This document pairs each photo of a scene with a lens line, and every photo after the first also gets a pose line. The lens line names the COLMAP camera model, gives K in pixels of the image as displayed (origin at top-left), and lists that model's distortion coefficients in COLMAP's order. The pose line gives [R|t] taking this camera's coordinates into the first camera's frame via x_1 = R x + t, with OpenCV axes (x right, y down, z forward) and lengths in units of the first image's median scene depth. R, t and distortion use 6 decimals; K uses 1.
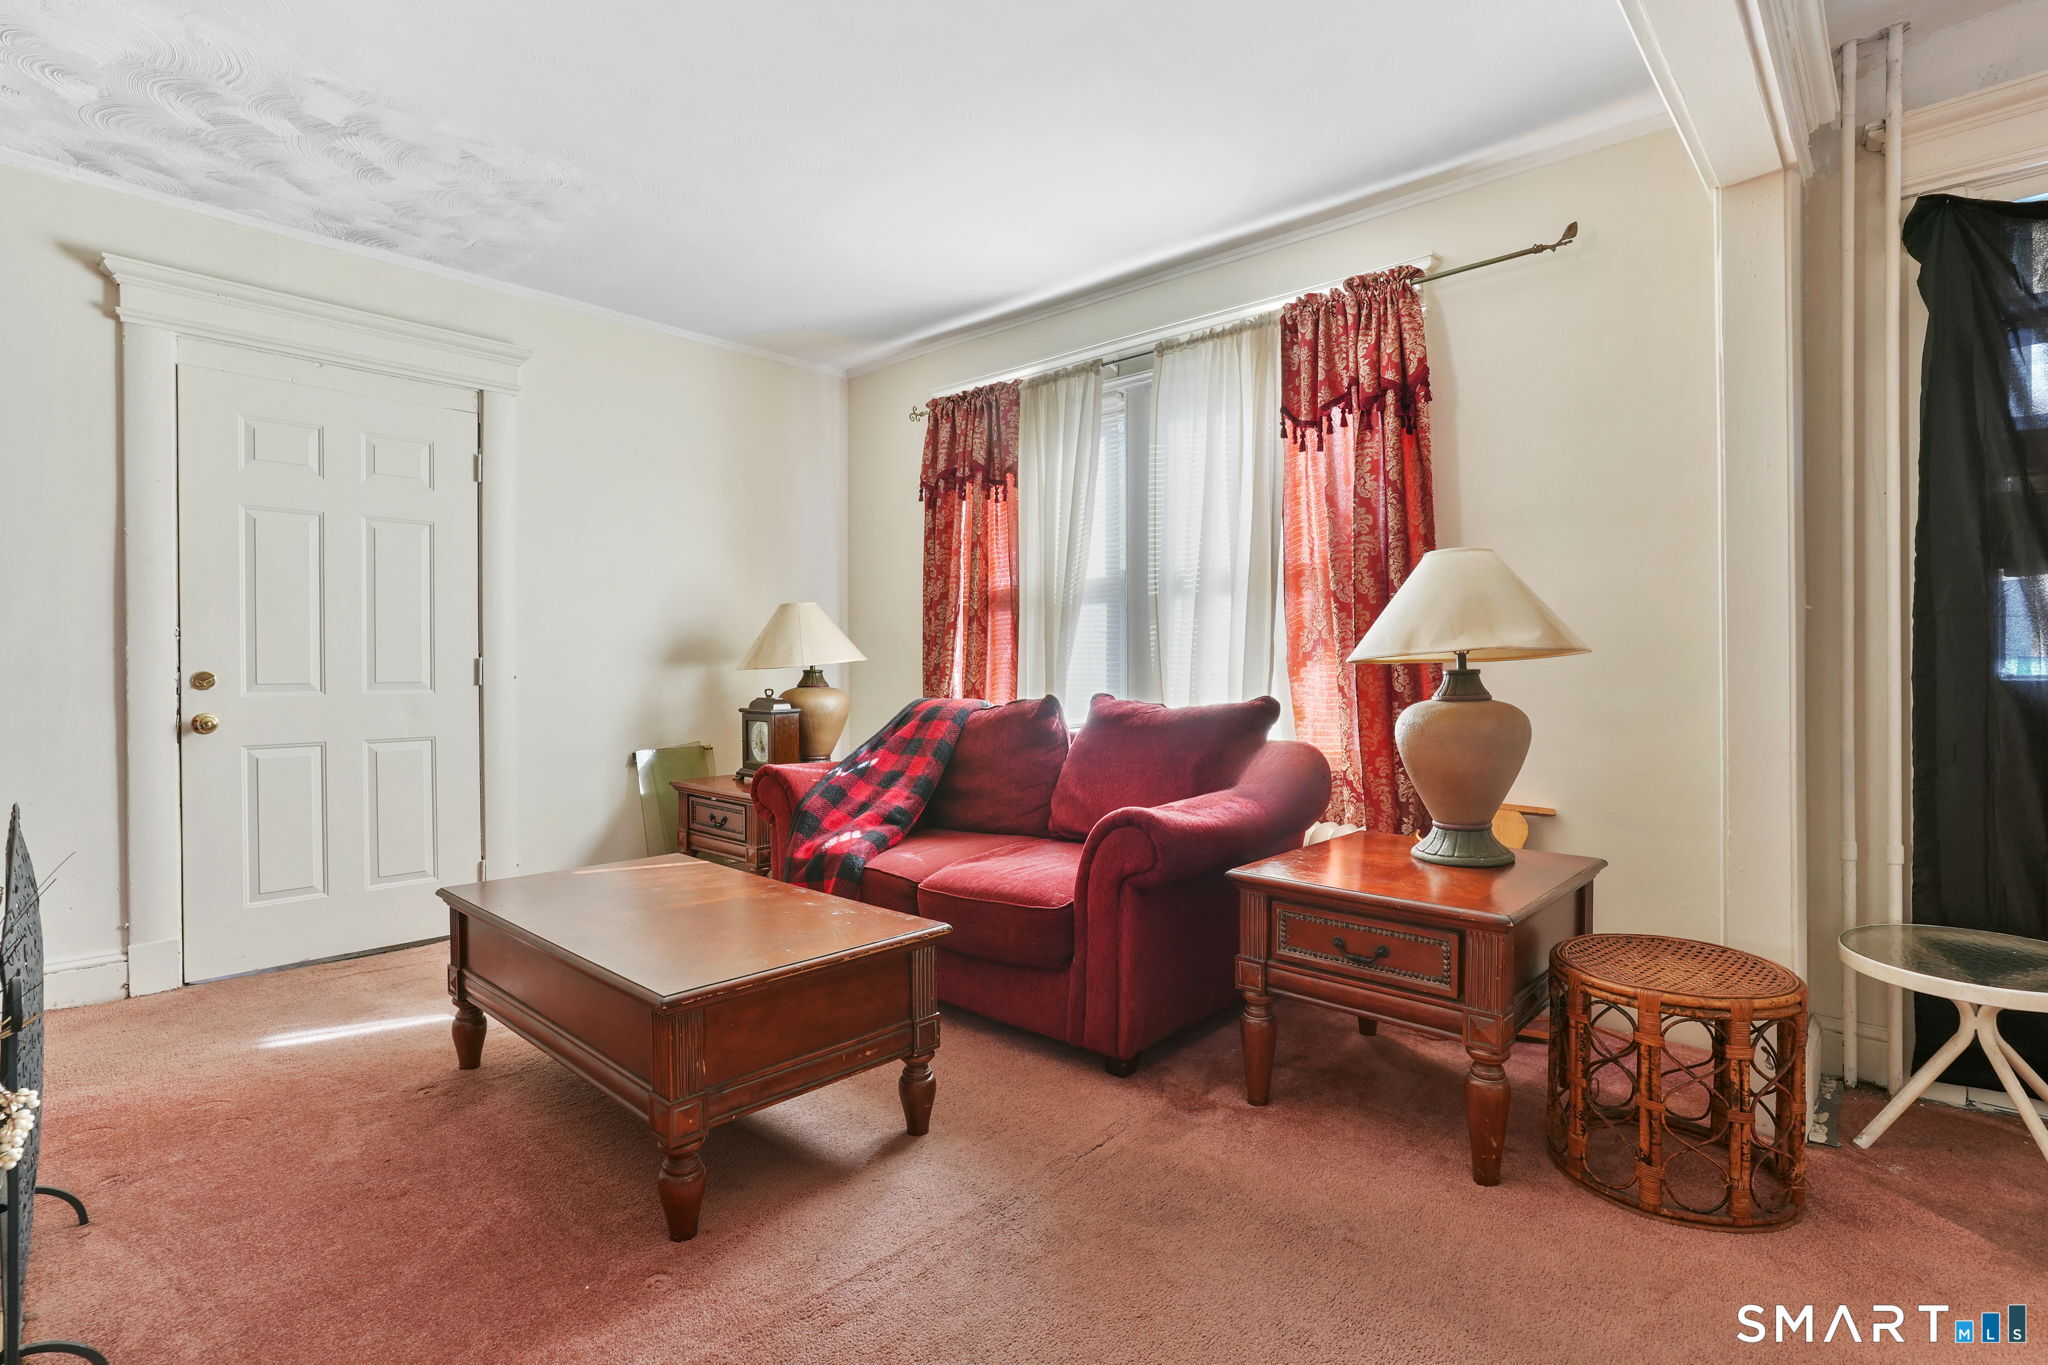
lens RADIAL K [[1011.6, 0, 1021.0], [0, 1011.6, 660.3], [0, 0, 1]] dist [-0.060482, 0.040267]
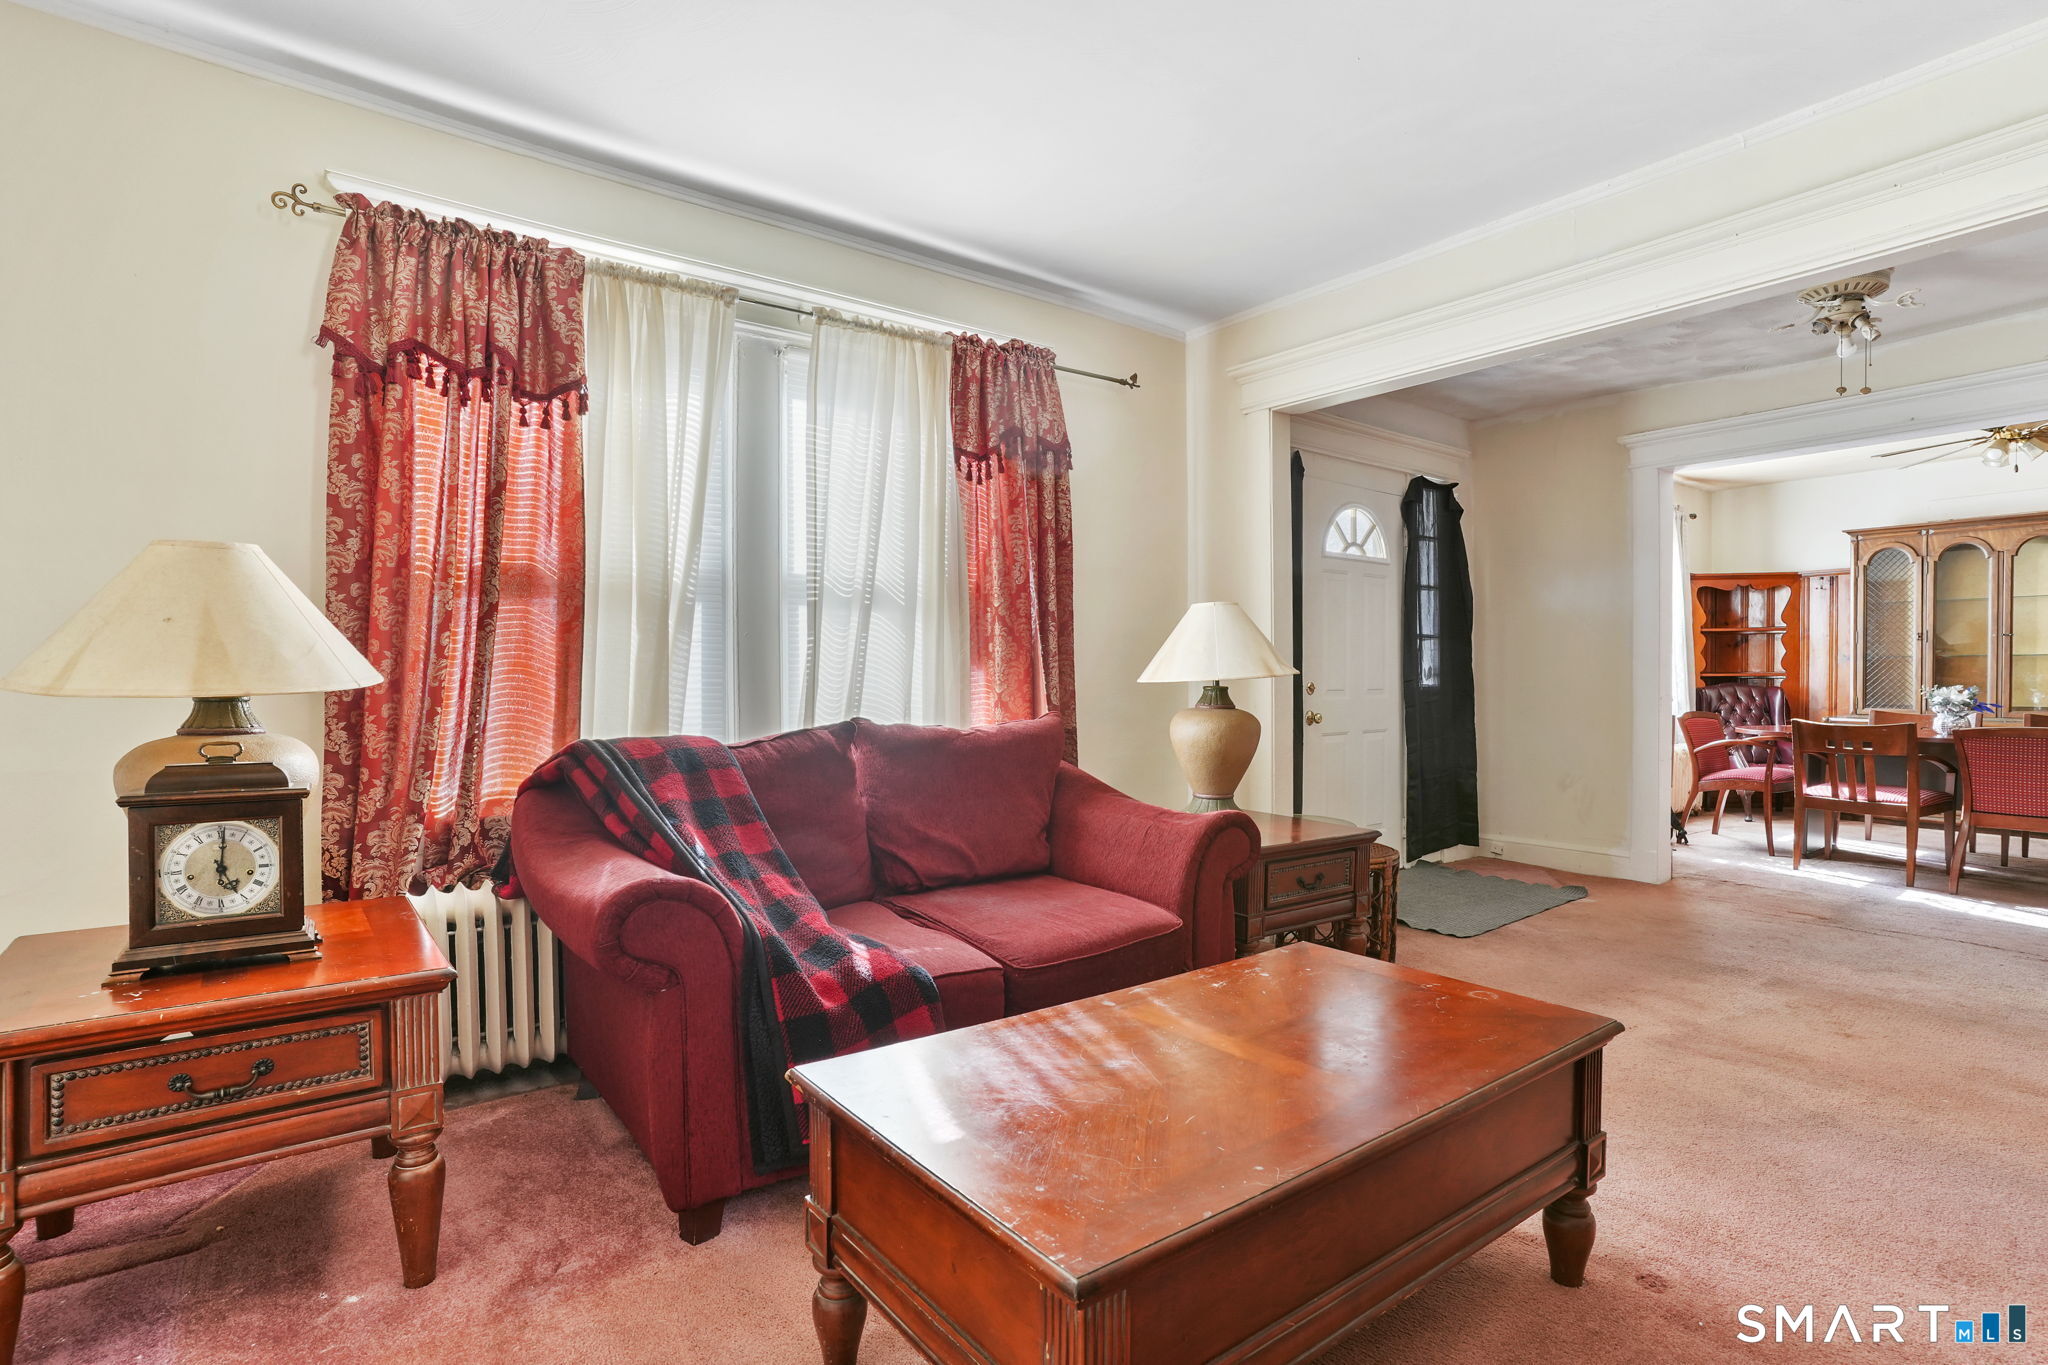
lens RADIAL K [[1034.9, 0, 1038.5], [0, 1034.9, 694.7], [0, 0, 1]] dist [-0.066011, 0.044428]
pose [[0.164745, -0.004825, 0.986324, -0.608974], [0.000471, 0.999988, 0.004813, 0.007397], [-0.986336, -0.000329, 0.164745, 0.594887]]
